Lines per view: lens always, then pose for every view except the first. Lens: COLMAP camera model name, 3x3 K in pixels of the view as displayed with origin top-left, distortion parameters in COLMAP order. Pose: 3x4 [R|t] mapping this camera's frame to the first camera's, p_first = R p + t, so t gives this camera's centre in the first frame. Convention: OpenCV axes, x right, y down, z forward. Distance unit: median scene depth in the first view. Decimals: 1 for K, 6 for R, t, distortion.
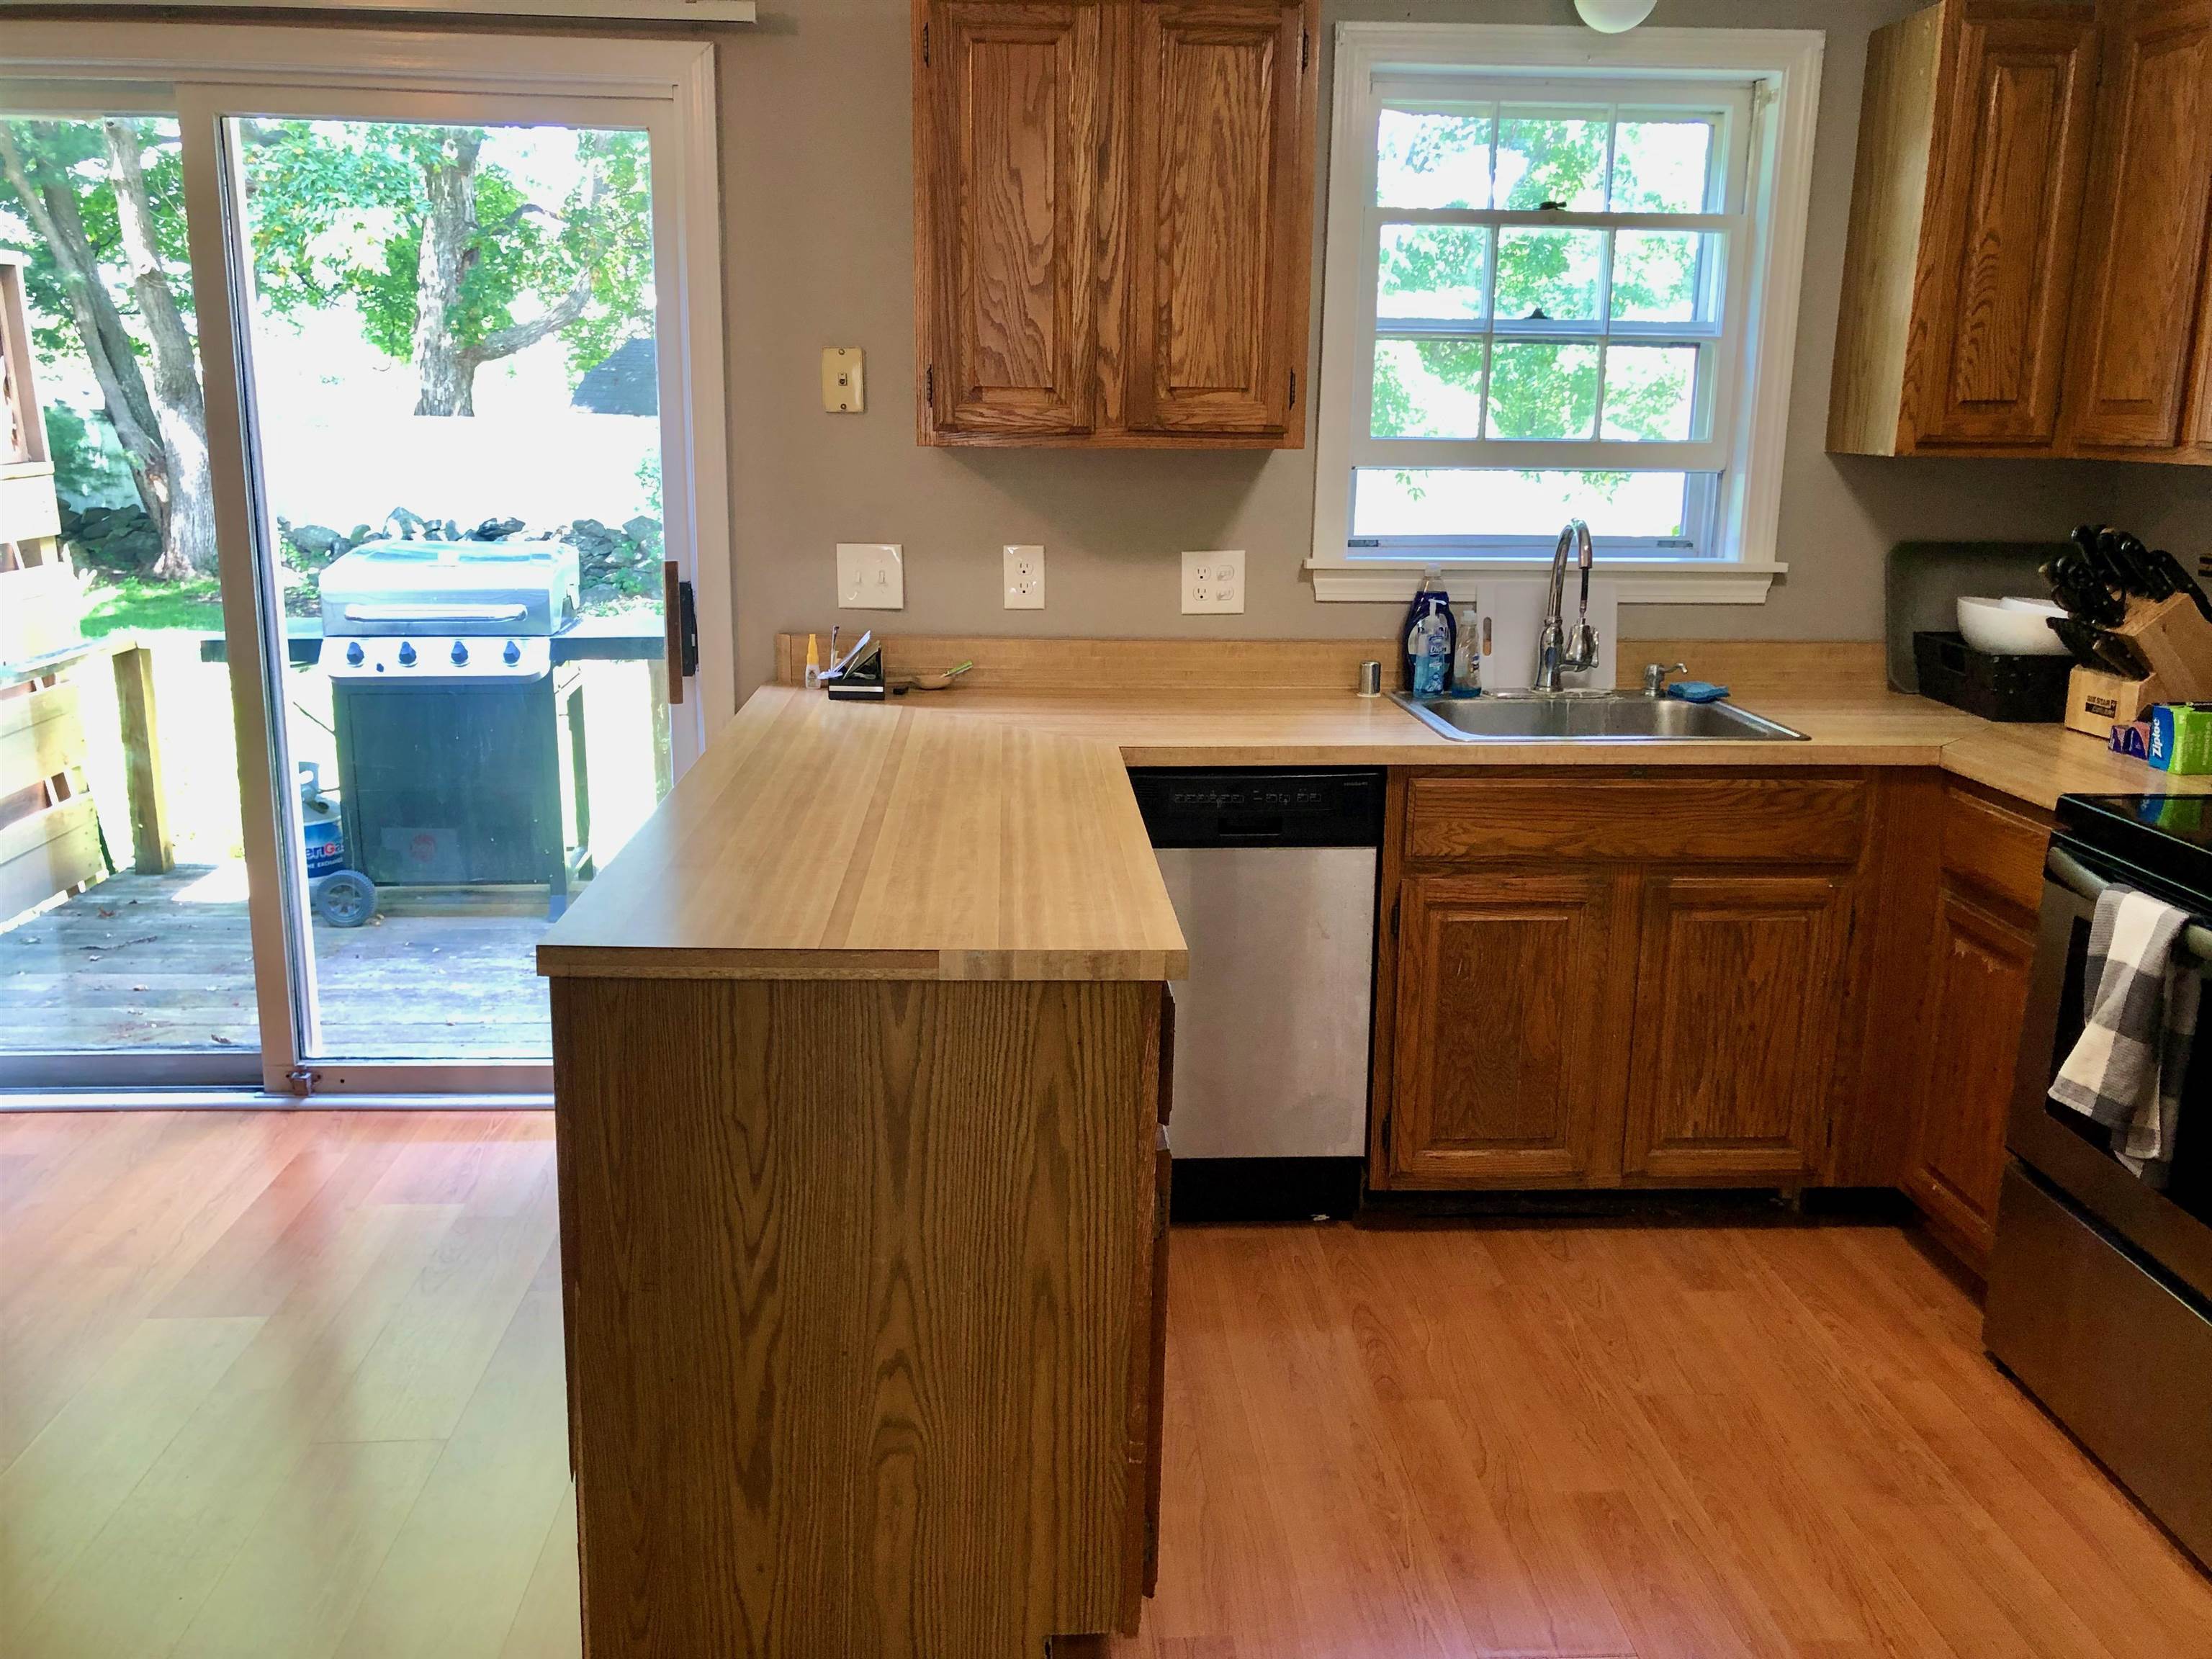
lens RADIAL K [[1831.5, 0, 1107.1], [0, 1831.5, 809.8], [0, 0, 1]] dist [0.017968, 0.005369]
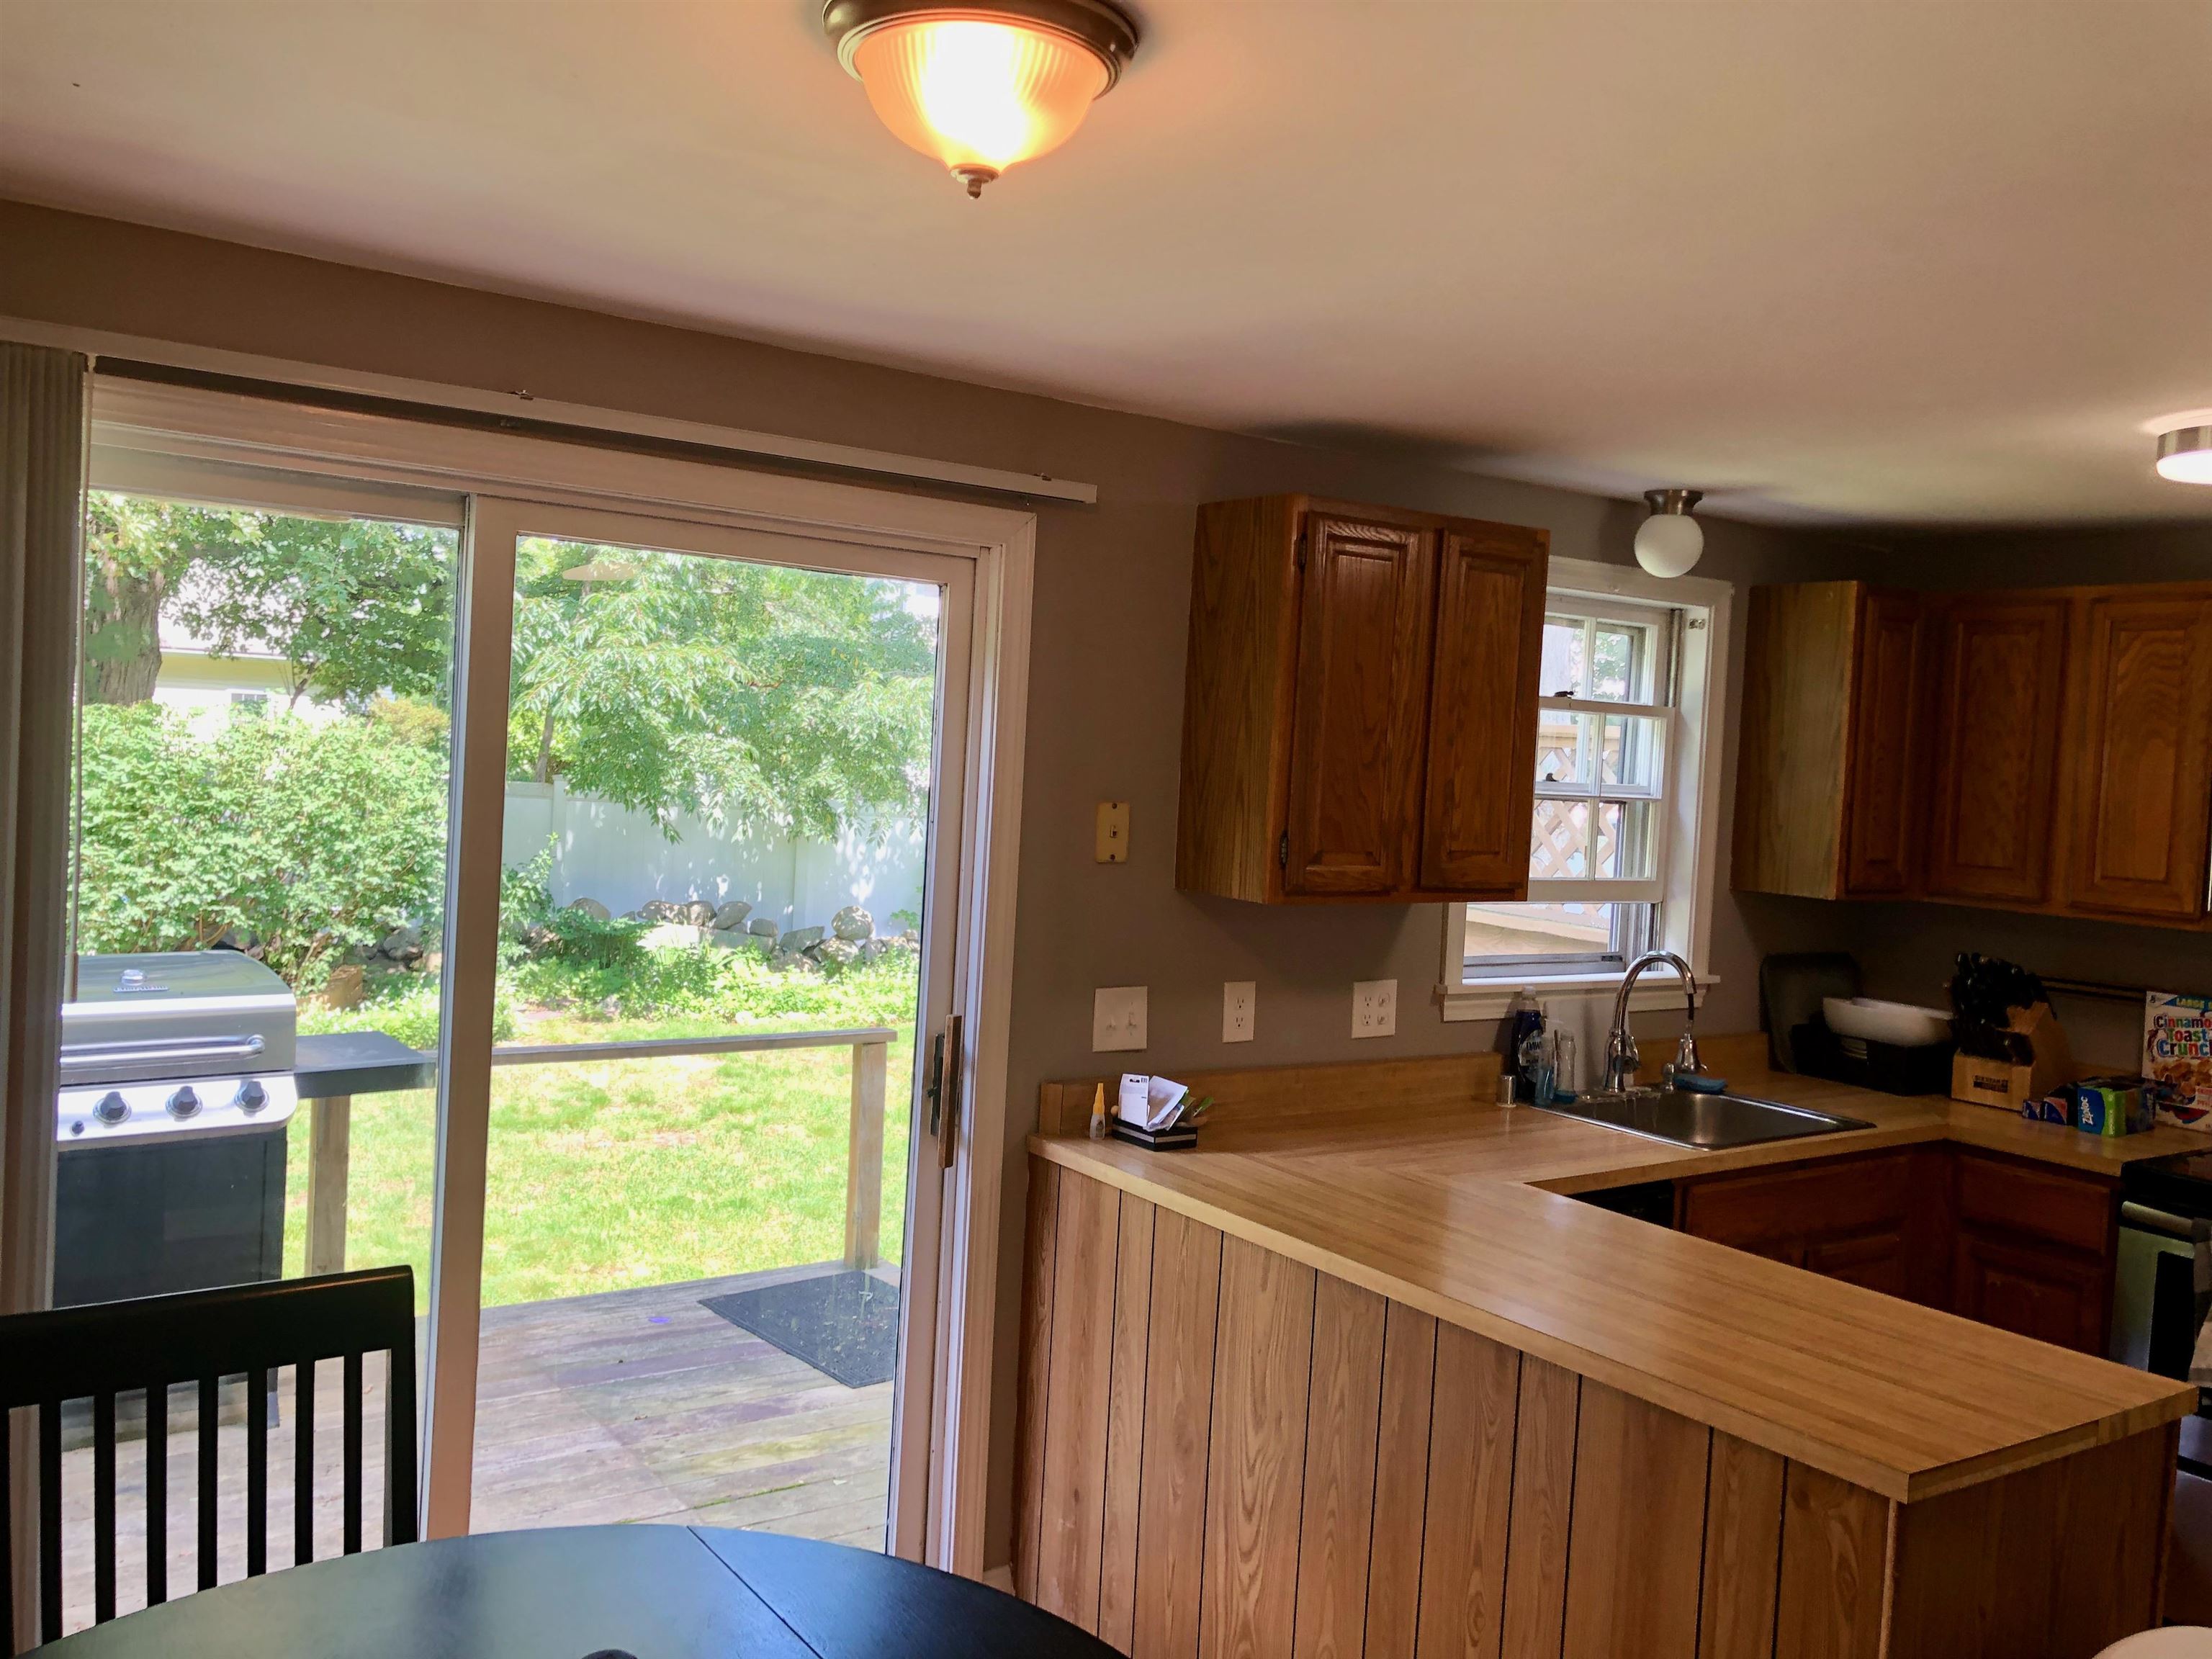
lens RADIAL K [[1799.9, 0, 1097.3], [0, 1799.9, 820.1], [0, 0, 1]] dist [0.149393, -0.203827]
pose [[0.848117, 0.008779, 0.529737, -0.742915], [0.075990, 0.987509, -0.138026, -0.109983], [-0.524332, 0.157317, 0.836856, 0.168866]]
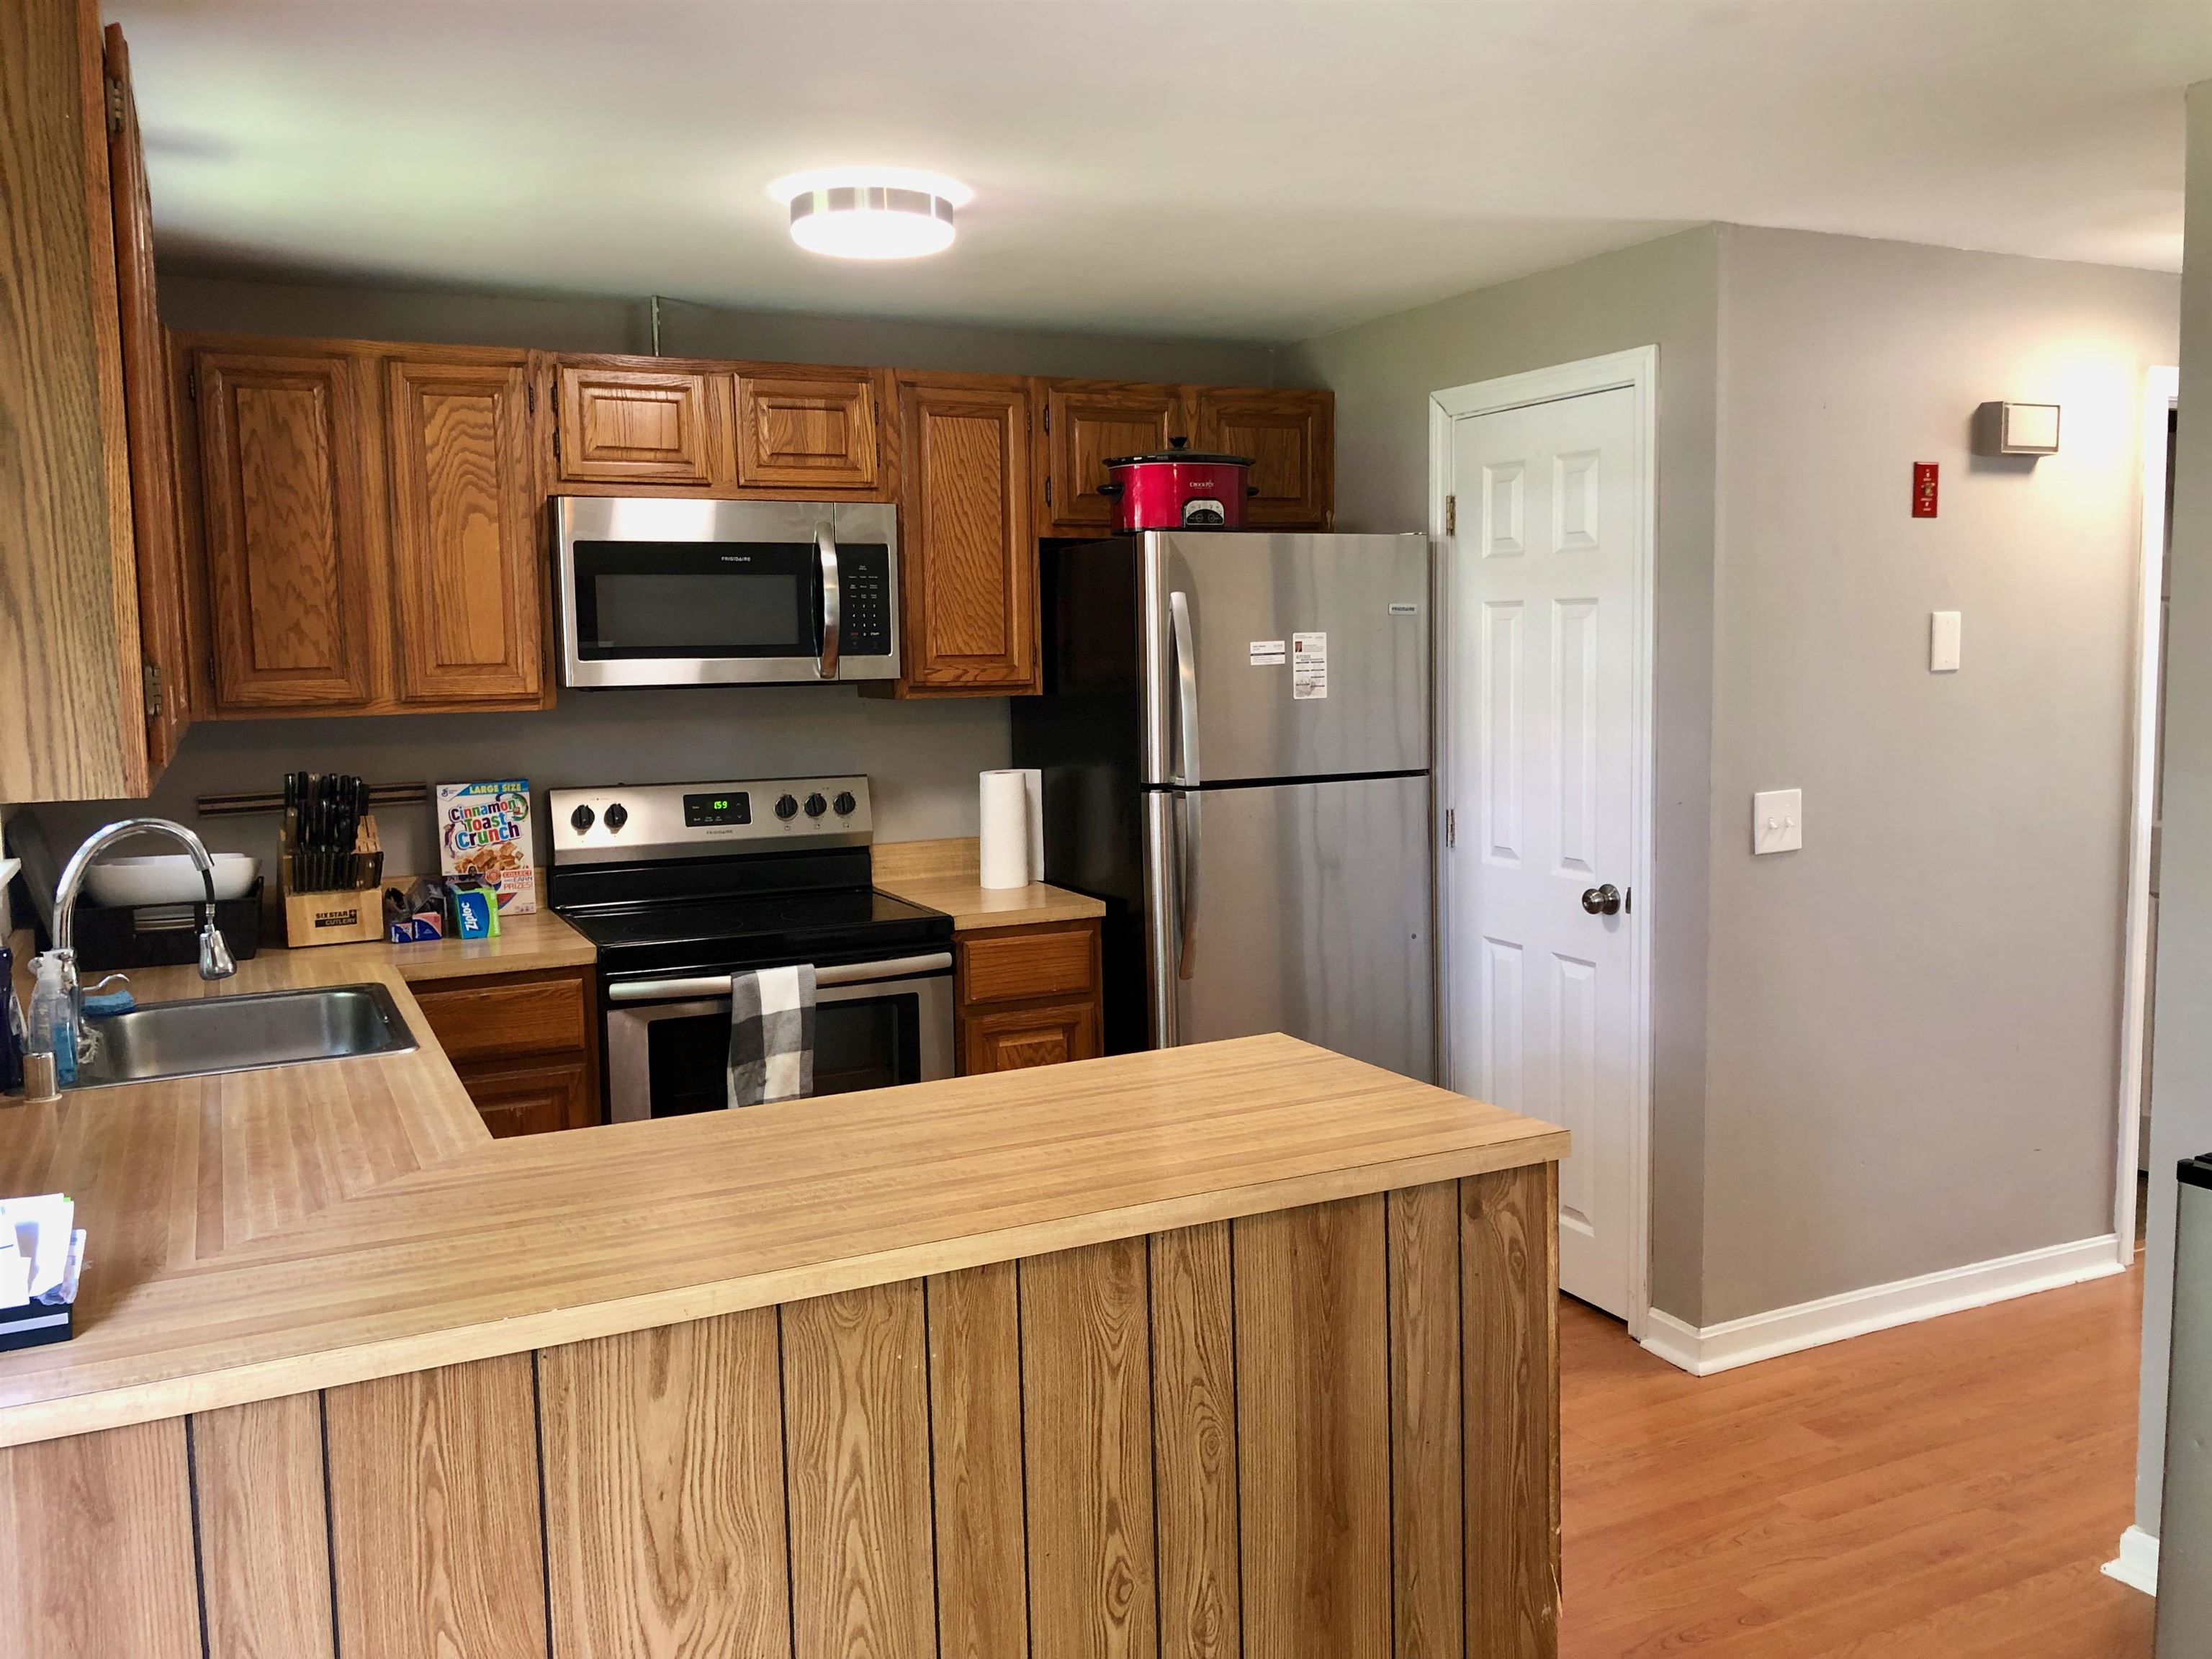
lens RADIAL K [[1831.5, 0, 1107.1], [0, 1831.5, 809.8], [0, 0, 1]] dist [0.017968, 0.005369]
pose [[-0.385039, -0.093311, 0.918171, -0.724046], [0.218475, 0.957382, 0.188914, -0.235993], [-0.896668, 0.273337, -0.348243, 0.938693]]
